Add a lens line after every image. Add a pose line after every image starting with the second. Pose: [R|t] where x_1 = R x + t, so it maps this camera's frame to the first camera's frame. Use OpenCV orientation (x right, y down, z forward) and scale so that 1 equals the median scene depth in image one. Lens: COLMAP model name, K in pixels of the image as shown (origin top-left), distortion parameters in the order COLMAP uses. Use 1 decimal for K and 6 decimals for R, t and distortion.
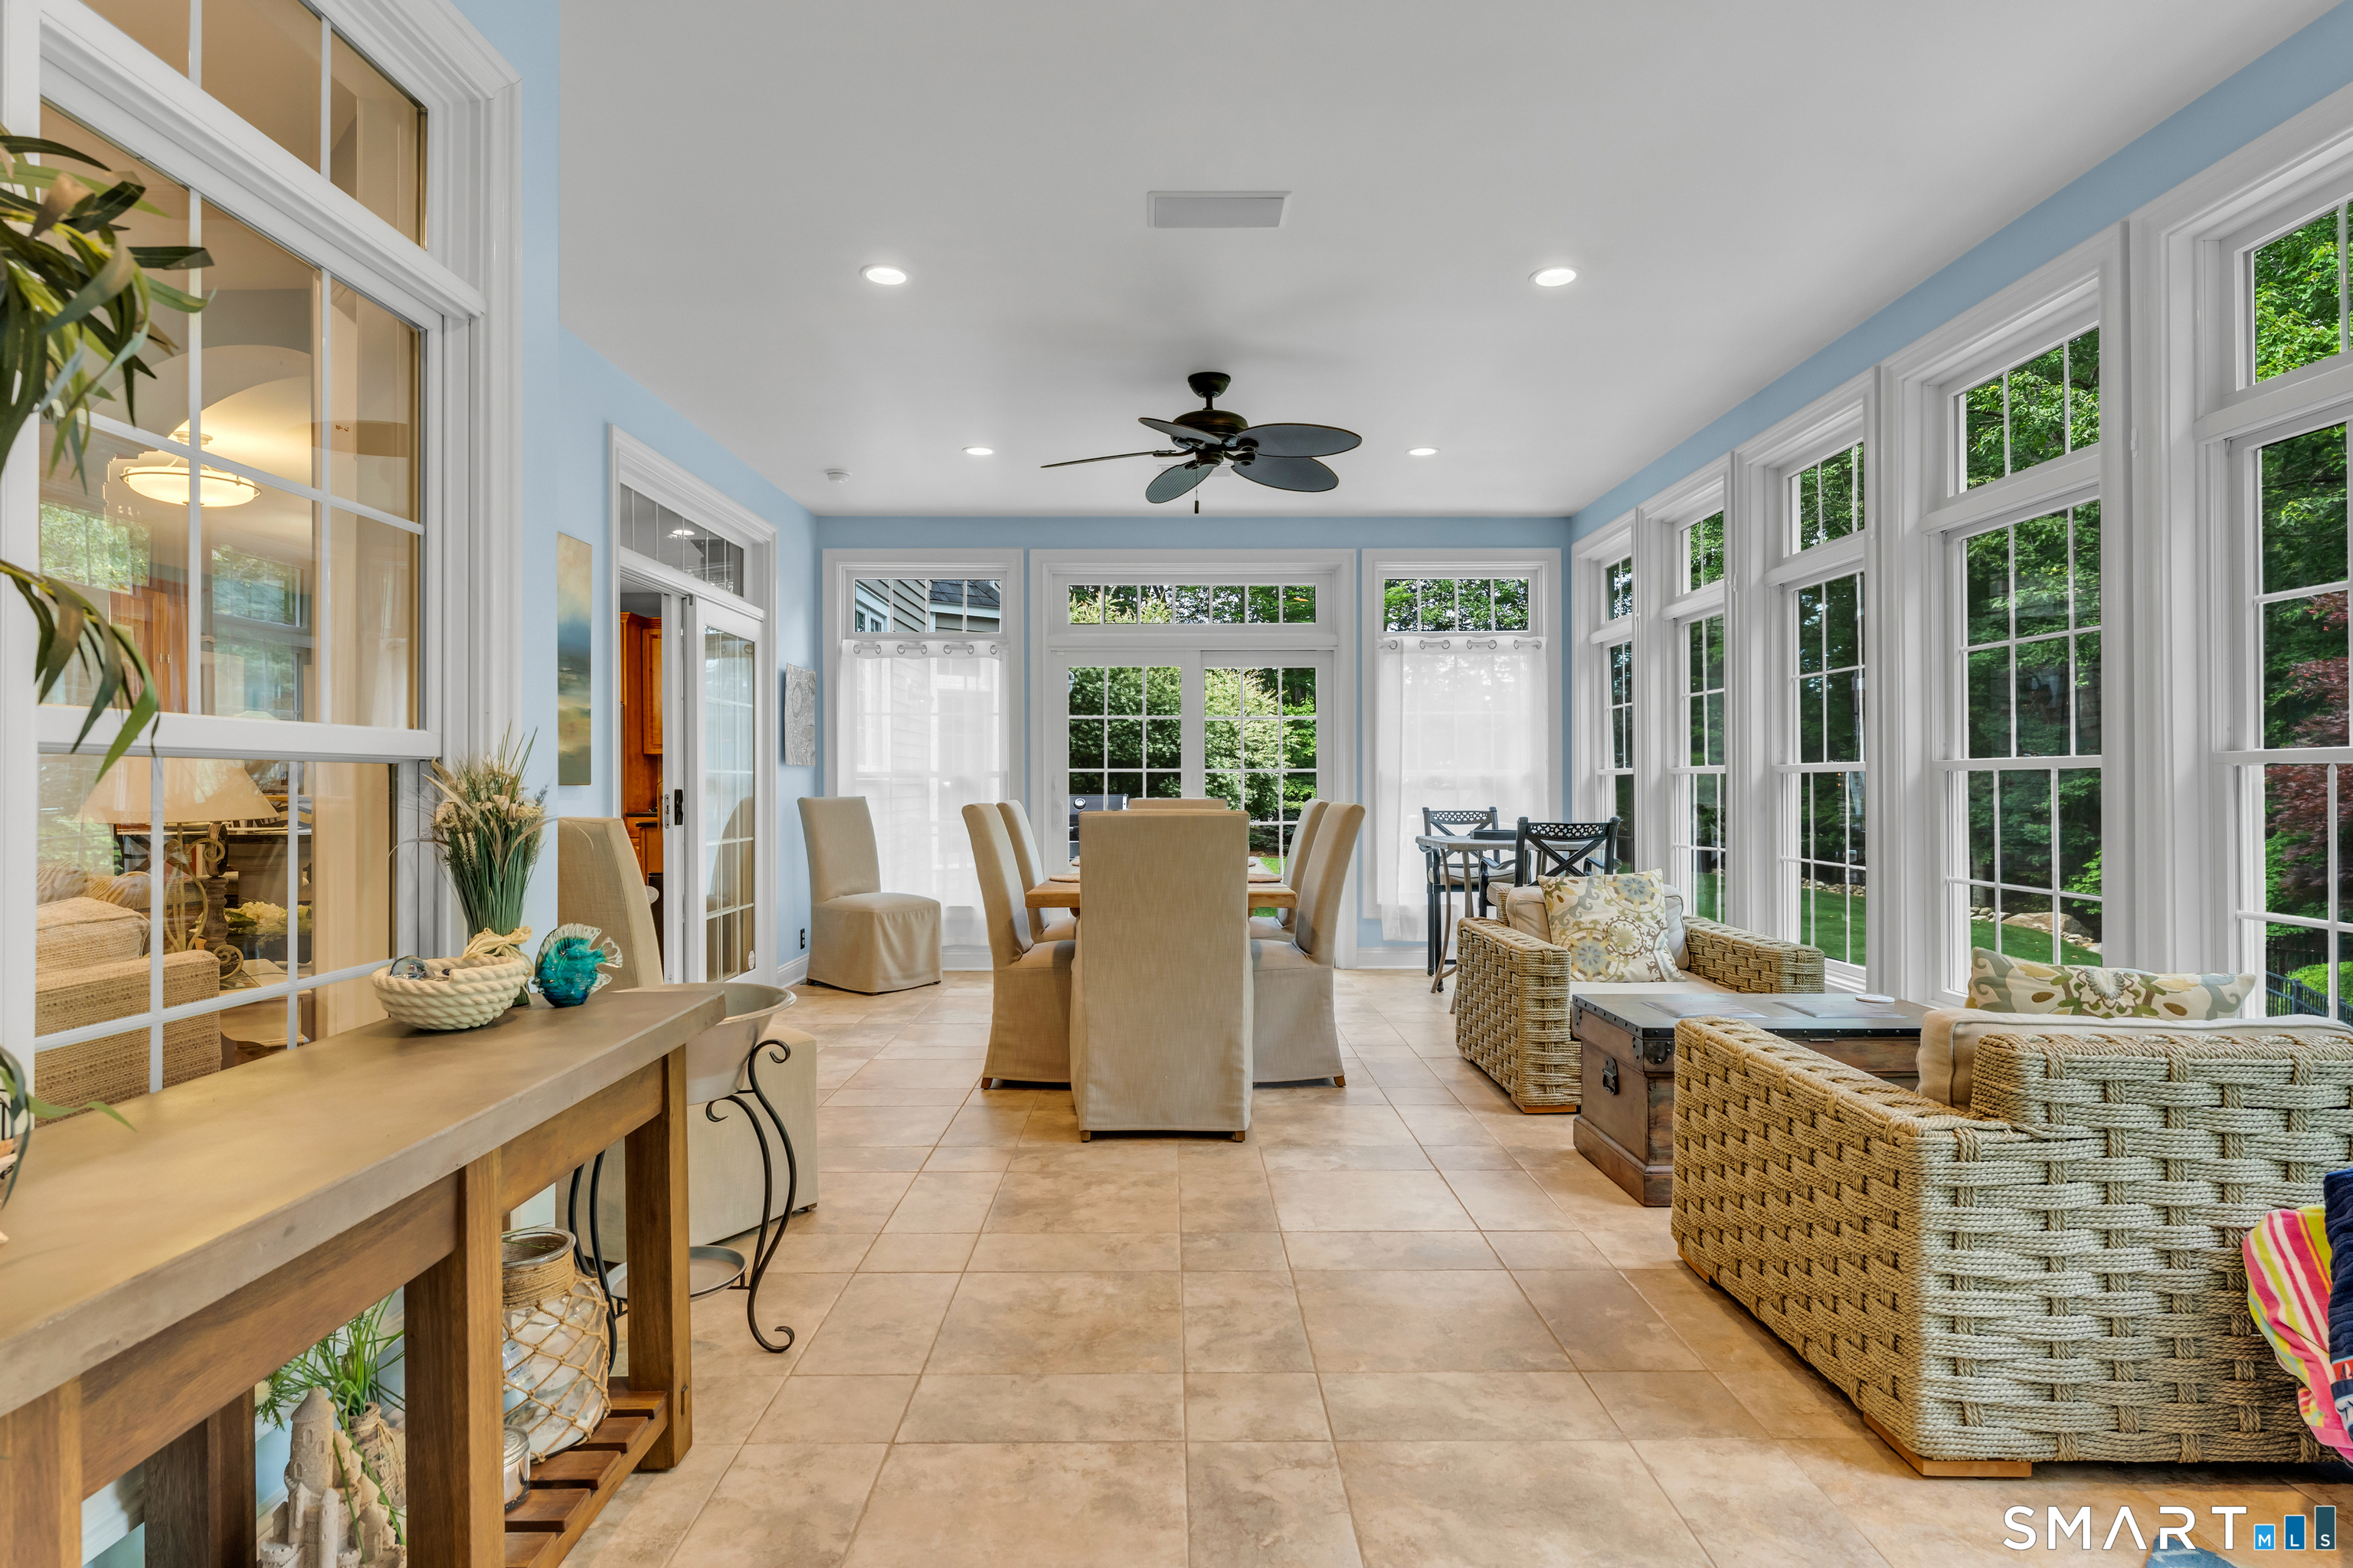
lens RADIAL K [[1213.1, 0, 1186.6], [0, 1213.1, 782.0], [0, 0, 1]] dist [0.001696, 0.000463]
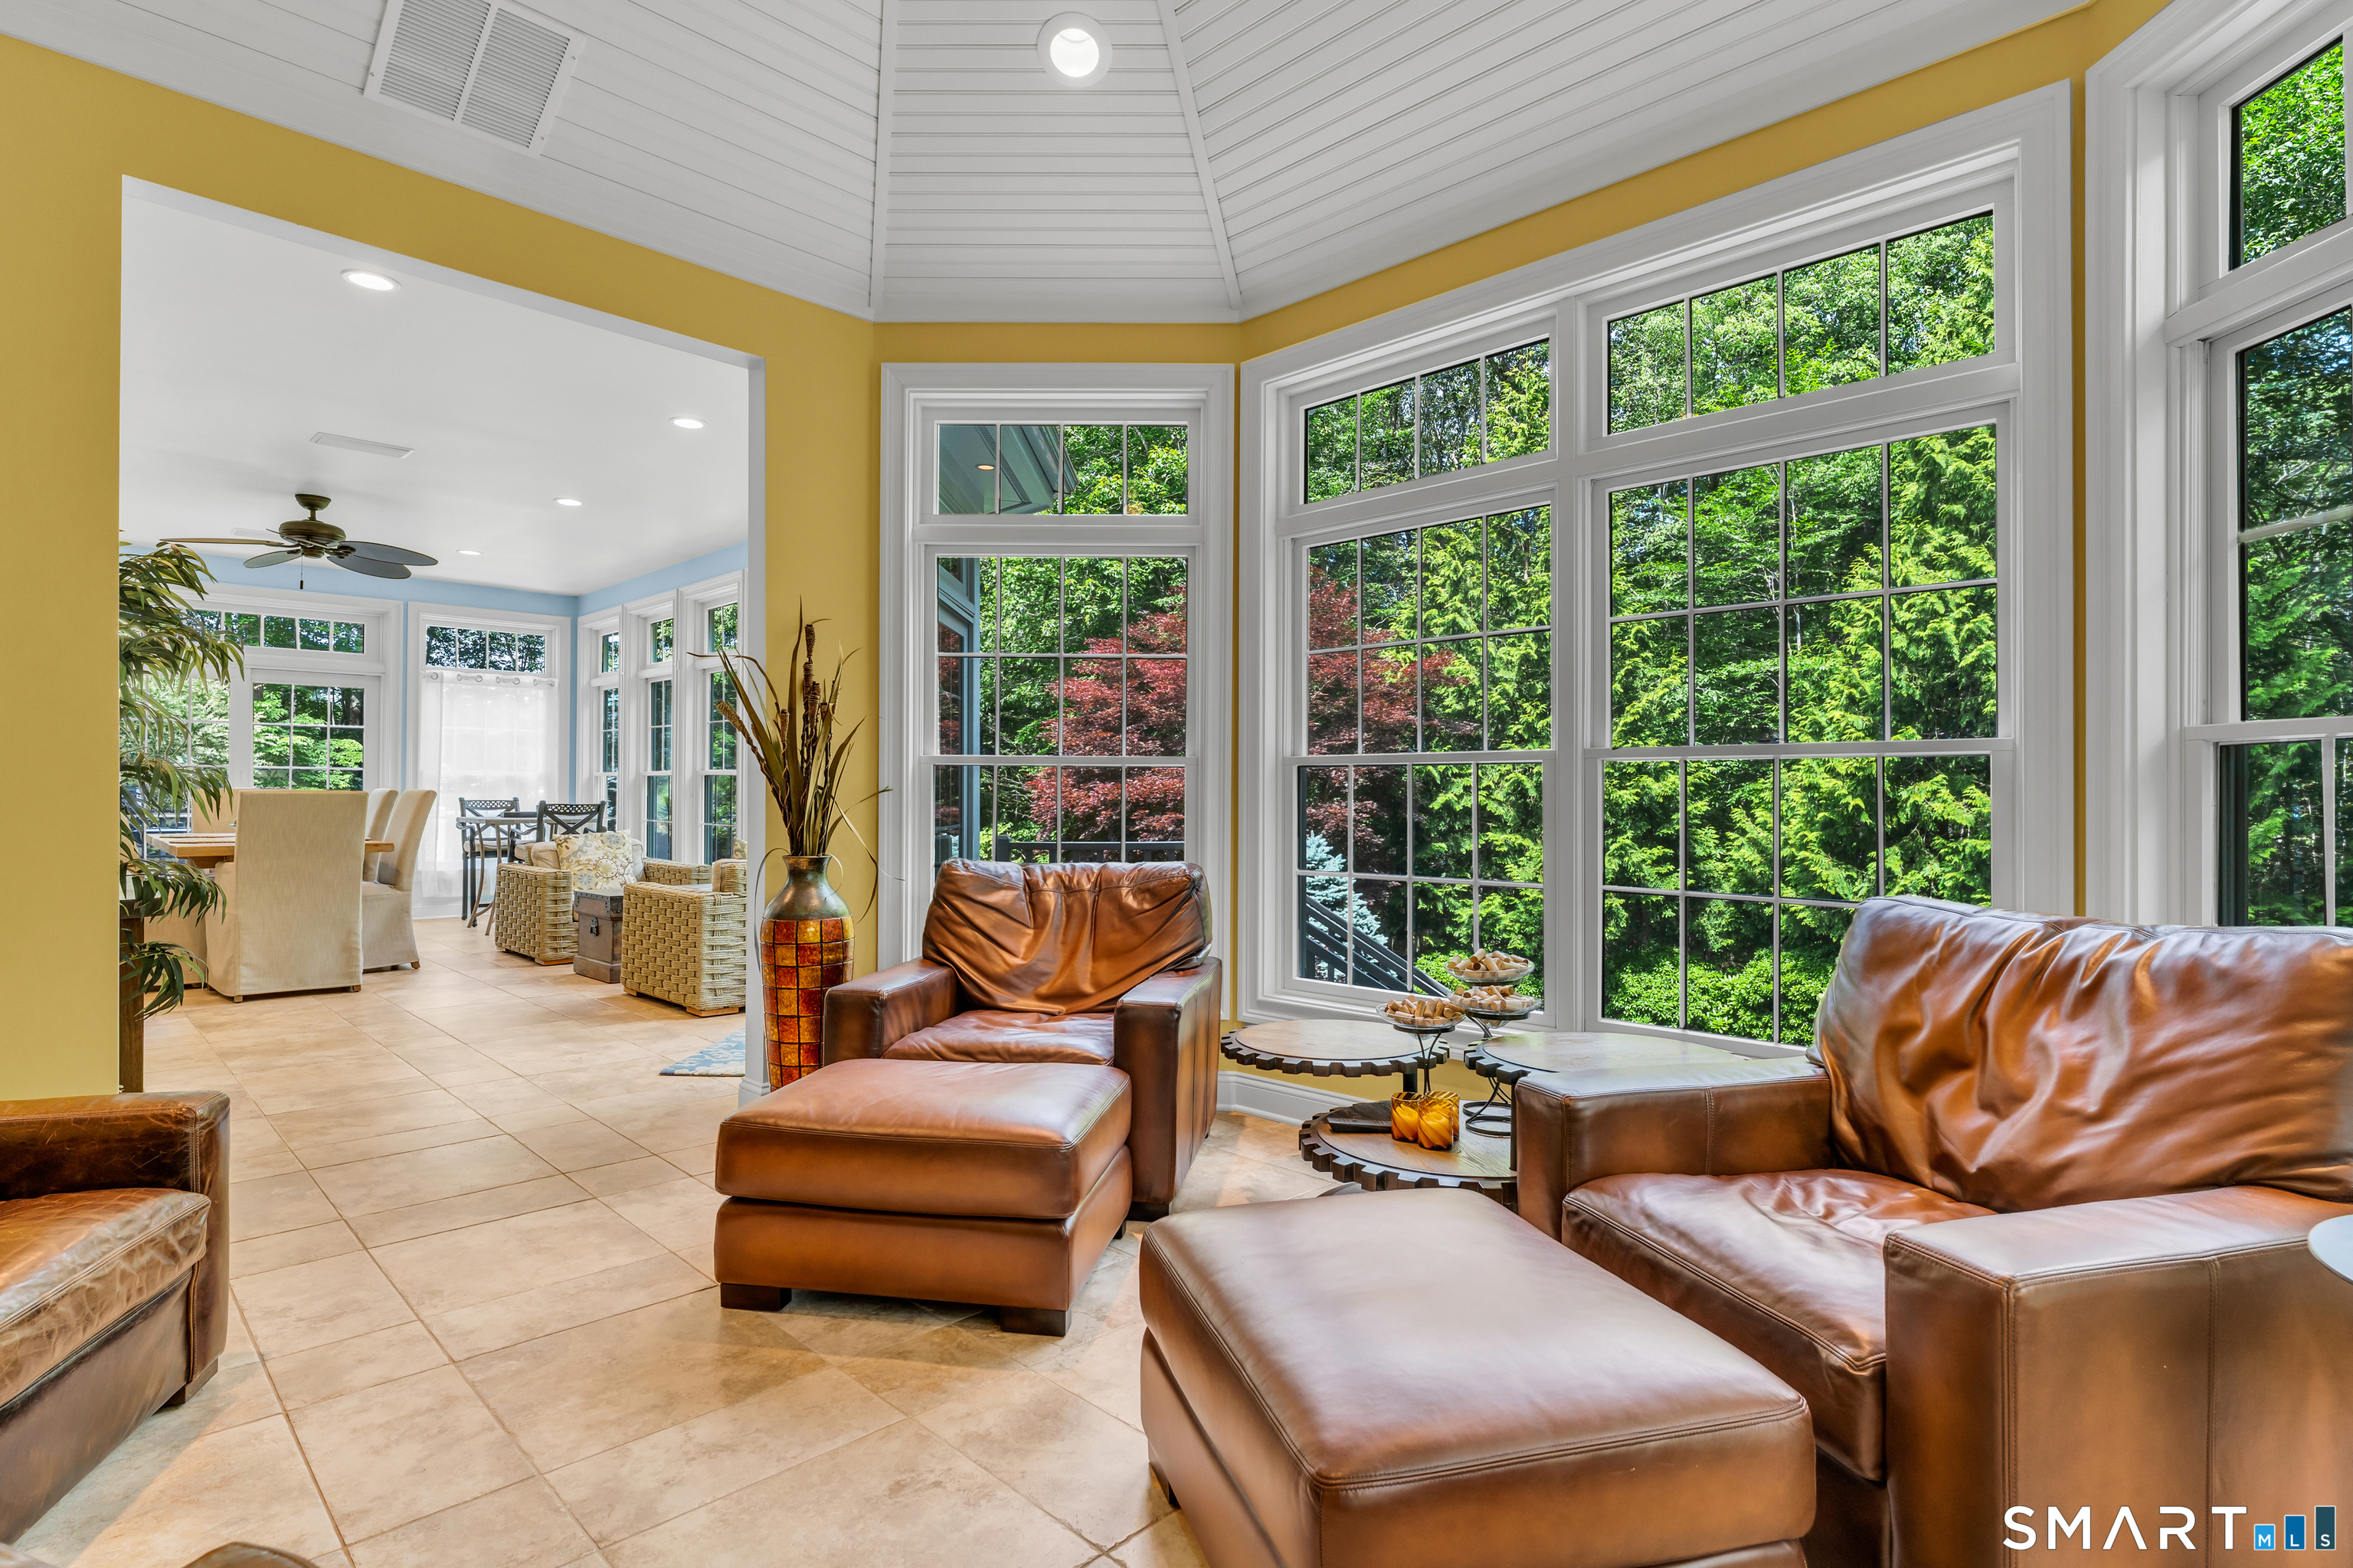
lens RADIAL K [[1213.1, 0, 1186.6], [0, 1213.1, 782.0], [0, 0, 1]] dist [0.001696, 0.000463]
pose [[0.716777, 0.011488, 0.697207, -0.239809], [-0.006777, 0.999932, -0.009509, 0.015589], [-0.697269, 0.002091, 0.716806, -0.770565]]
